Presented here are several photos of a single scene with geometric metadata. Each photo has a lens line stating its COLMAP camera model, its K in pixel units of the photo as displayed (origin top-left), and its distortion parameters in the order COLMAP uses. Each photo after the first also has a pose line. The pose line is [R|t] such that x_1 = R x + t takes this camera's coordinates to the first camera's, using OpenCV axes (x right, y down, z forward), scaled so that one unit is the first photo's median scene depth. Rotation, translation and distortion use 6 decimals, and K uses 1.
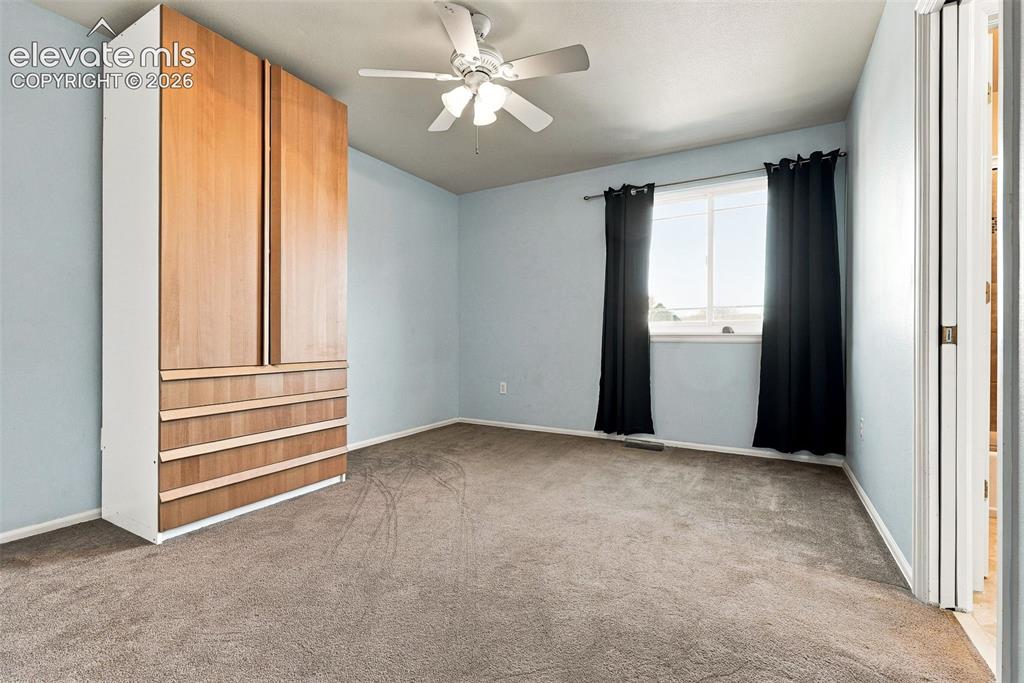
lens RADIAL K [[459.0, 0, 509.6], [0, 459.0, 338.3], [0, 0, 1]] dist [-0.002336, 0.000679]
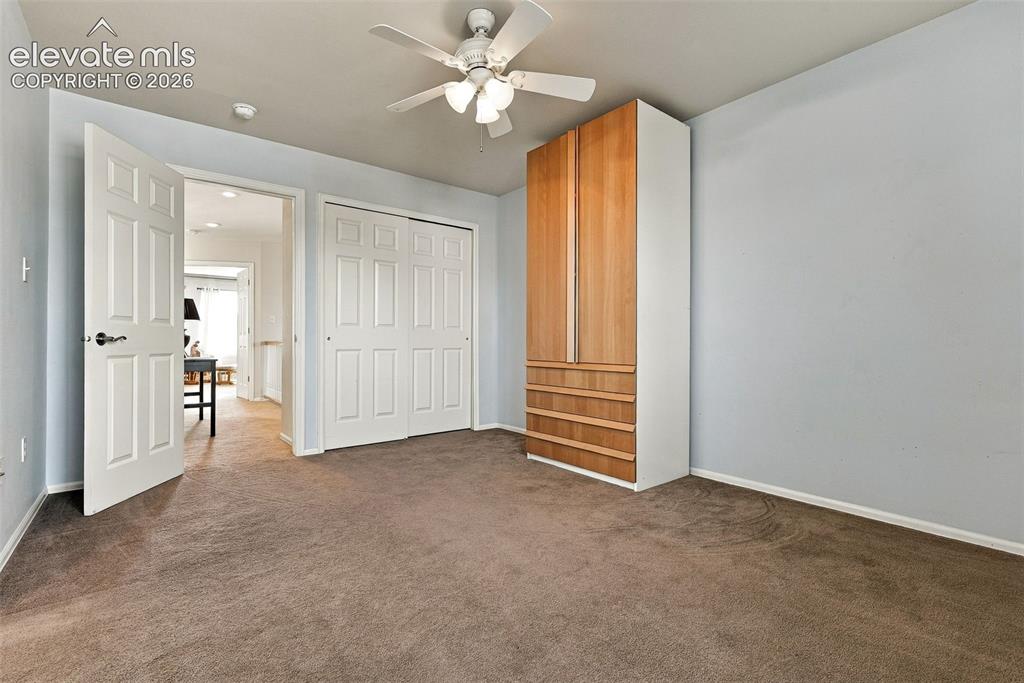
lens RADIAL K [[459.0, 0, 510.7], [0, 459.0, 341.6], [0, 0, 1]] dist [-0.002336, 0.000679]
pose [[-0.369691, 0.000486, -0.929155, 0.716219], [-0.002731, 0.999995, 0.001609, -0.003185], [0.929151, 0.003132, -0.369688, 1.260882]]
